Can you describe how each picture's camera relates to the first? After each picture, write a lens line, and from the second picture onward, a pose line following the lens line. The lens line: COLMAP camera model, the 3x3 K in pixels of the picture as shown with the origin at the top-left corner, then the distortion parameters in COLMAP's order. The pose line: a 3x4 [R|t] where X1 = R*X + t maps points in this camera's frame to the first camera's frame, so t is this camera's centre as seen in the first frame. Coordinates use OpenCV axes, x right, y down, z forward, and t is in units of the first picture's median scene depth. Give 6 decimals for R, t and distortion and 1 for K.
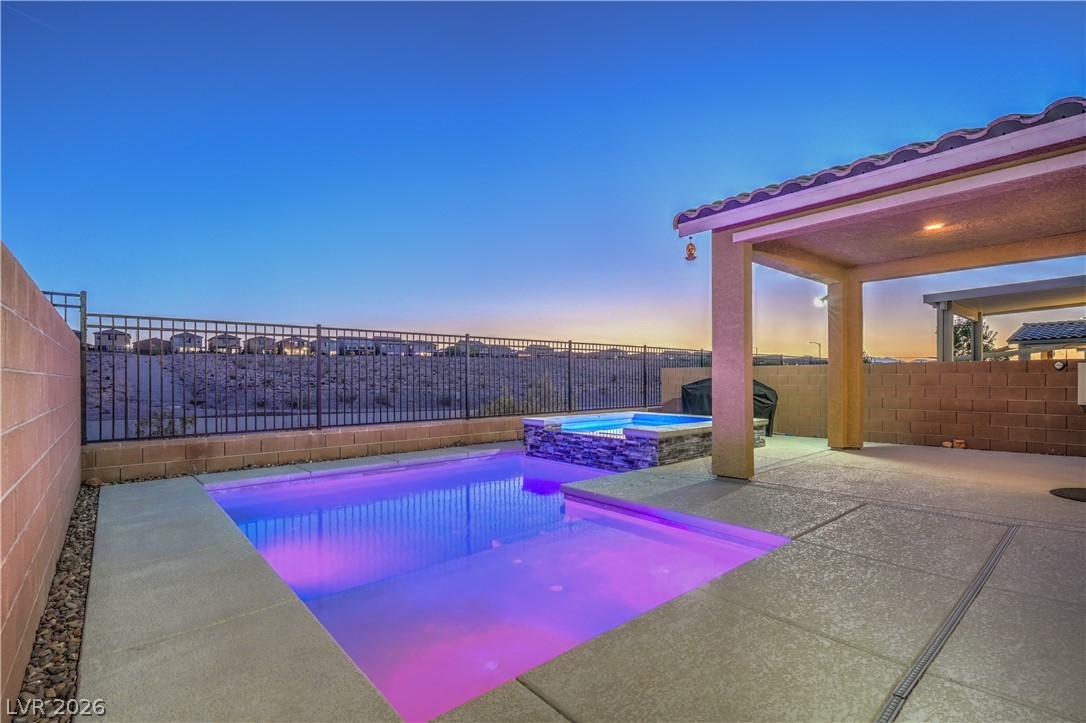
lens RADIAL K [[499.2, 0, 542.5], [0, 499.2, 379.6], [0, 0, 1]] dist [0.000616, 0.000633]
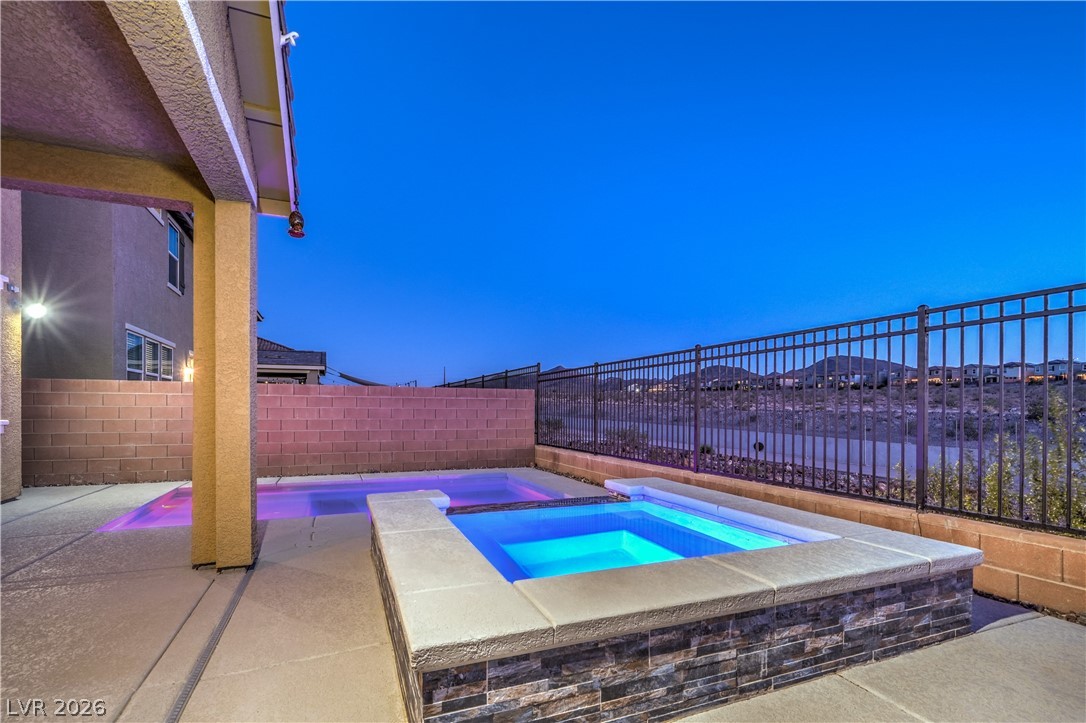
lens RADIAL K [[514.3, 0, 543.4], [0, 514.3, 412.3], [0, 0, 1]] dist [-0.000668, 0.000732]
pose [[-0.312115, 0.006199, -0.950024, 0.632854], [-0.005075, 0.999954, 0.008192, -0.005665], [0.950031, 0.007378, -0.312069, 1.140369]]
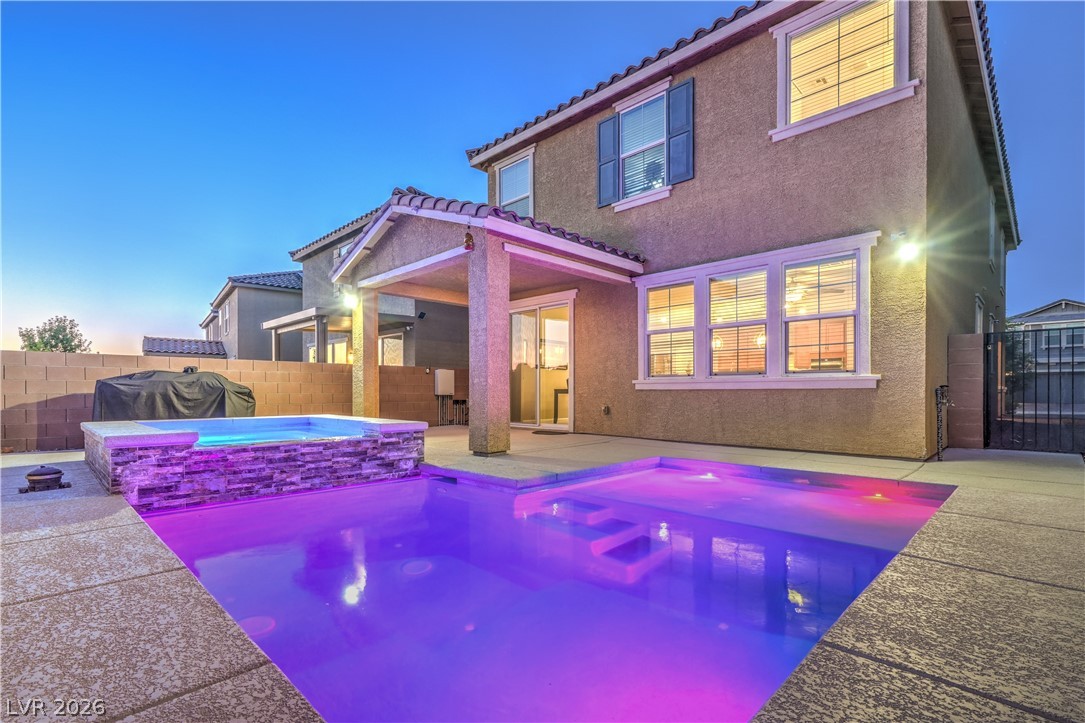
lens RADIAL K [[509.2, 0, 501.9], [0, 509.2, 392.7], [0, 0, 1]] dist [0.026777, 0.000197]
pose [[-0.040659, 0.005601, 0.999157, -0.570197], [-0.000635, 0.999984, -0.005631, 0.046772], [-0.999173, -0.000863, -0.040655, 0.745931]]
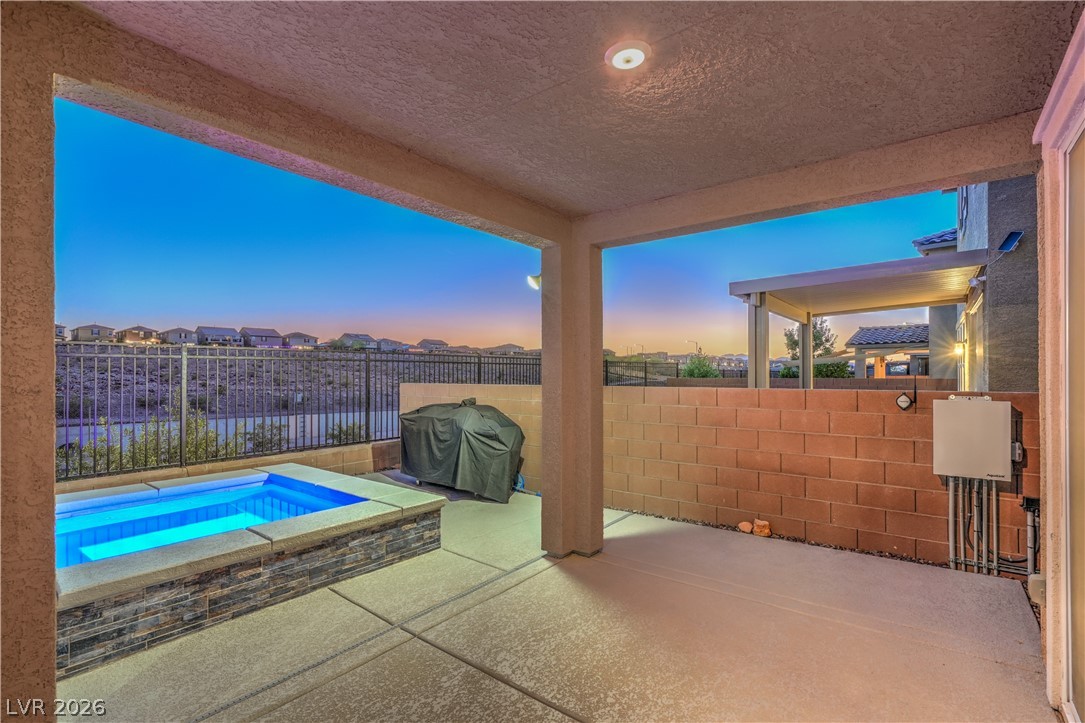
lens RADIAL K [[500.4, 0, 543.2], [0, 500.4, 372.3], [0, 0, 1]] dist [-0.002511, 0.000360]
pose [[0.980243, 0.001526, 0.197790, 0.464931], [-0.000539, 0.999987, -0.005041, -0.053766], [-0.197795, 0.004835, 0.980231, 0.470431]]
